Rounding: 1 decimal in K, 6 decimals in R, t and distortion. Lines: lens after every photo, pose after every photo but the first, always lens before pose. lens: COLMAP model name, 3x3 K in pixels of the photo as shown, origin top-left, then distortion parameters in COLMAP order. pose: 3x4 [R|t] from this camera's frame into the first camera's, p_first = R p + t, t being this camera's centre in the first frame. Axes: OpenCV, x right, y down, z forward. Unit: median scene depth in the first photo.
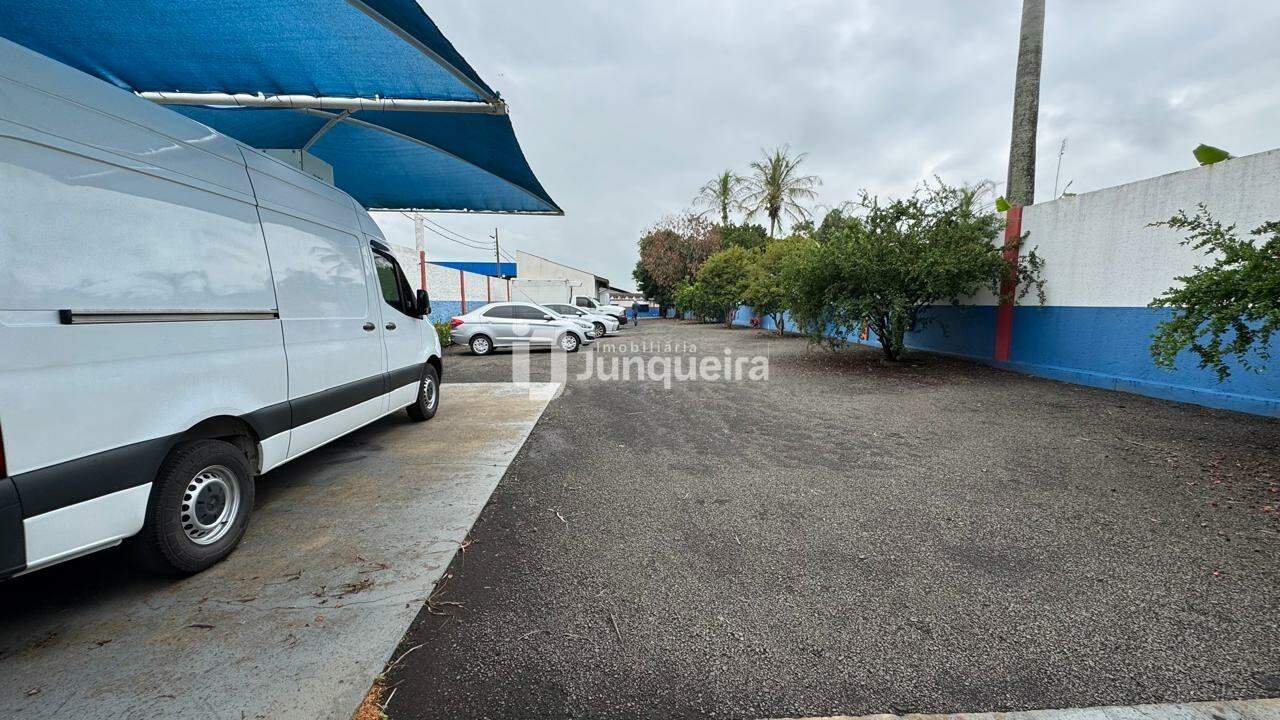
lens RADIAL K [[511.0, 0, 640.0], [0, 511.0, 360.0], [0, 0, 1]] dist [-0.001772, -0.000105]
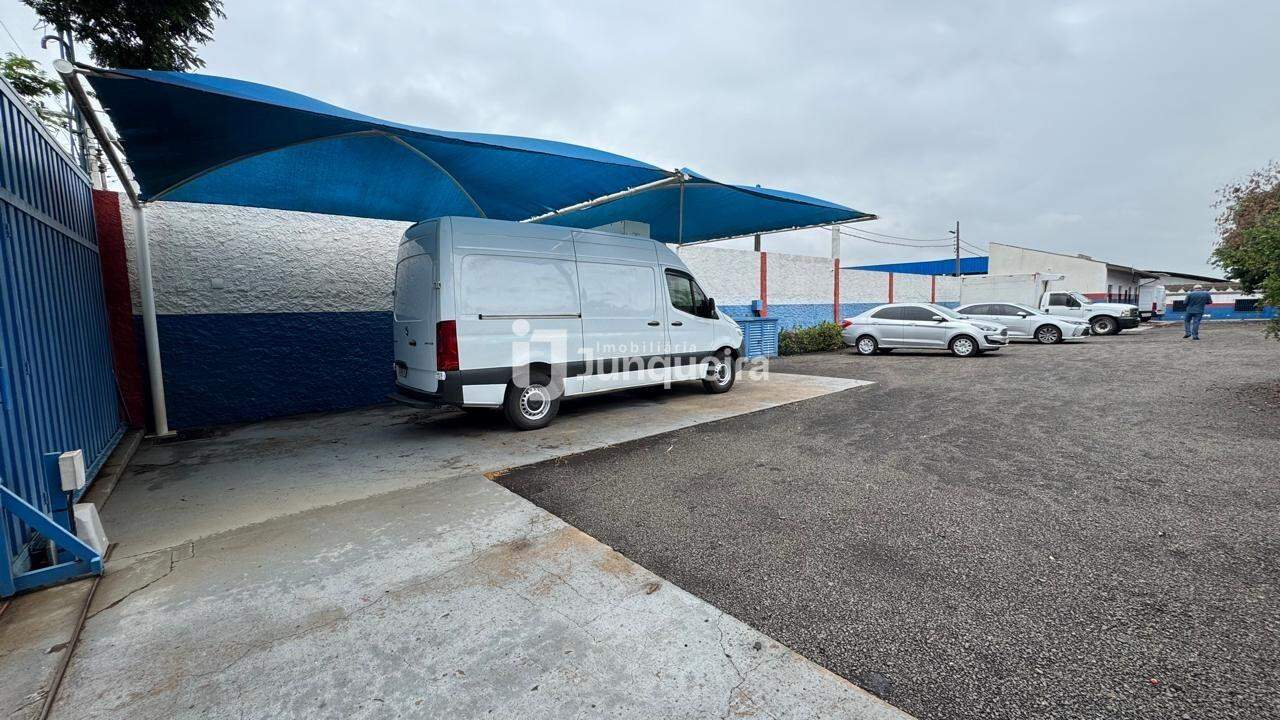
lens RADIAL K [[511.0, 0, 640.0], [0, 511.0, 360.0], [0, 0, 1]] dist [-0.001772, -0.000105]
pose [[0.604251, 0.060572, -0.794489, 0.237813], [-0.064684, 0.997544, 0.026857, 0.002651], [0.794164, 0.035162, 0.606685, 0.003071]]
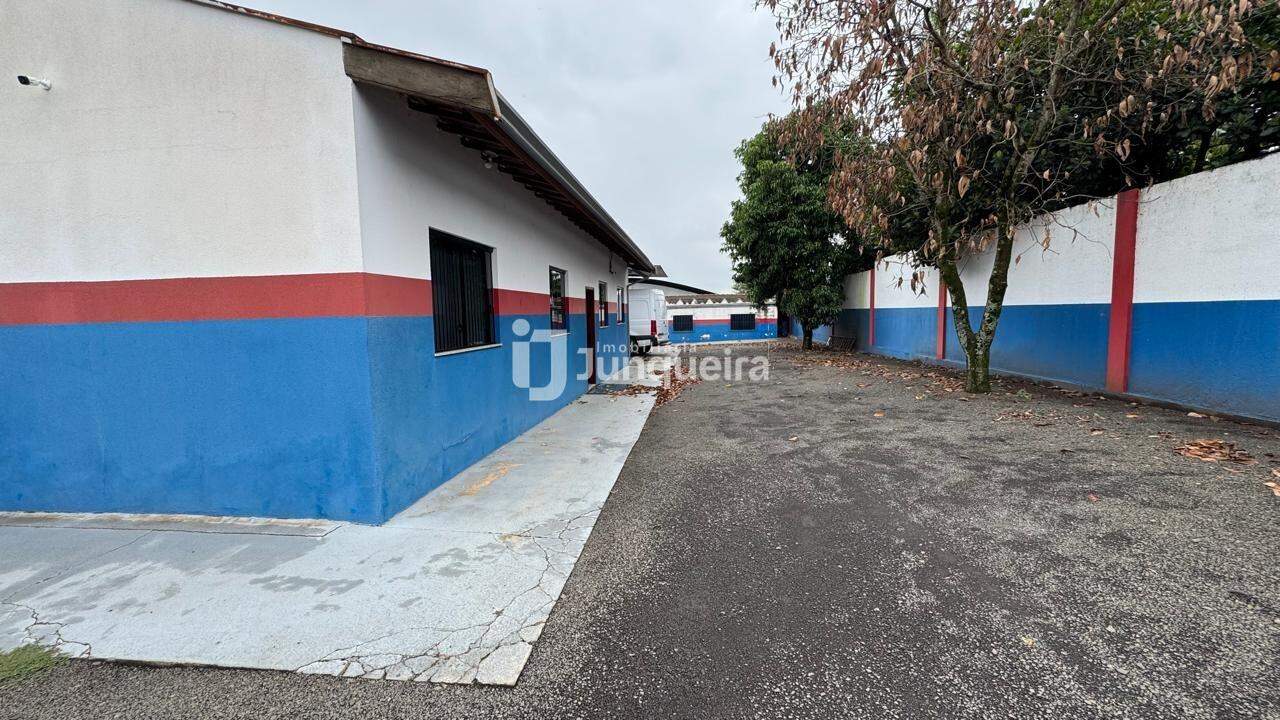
lens RADIAL K [[511.0, 0, 640.0], [0, 511.0, 360.0], [0, 0, 1]] dist [-0.001772, -0.000105]
pose [[0.985561, -0.010131, -0.169018, -0.039943], [0.006951, 0.999788, -0.019396, -0.235932], [0.169178, 0.017941, 0.985422, 2.113699]]
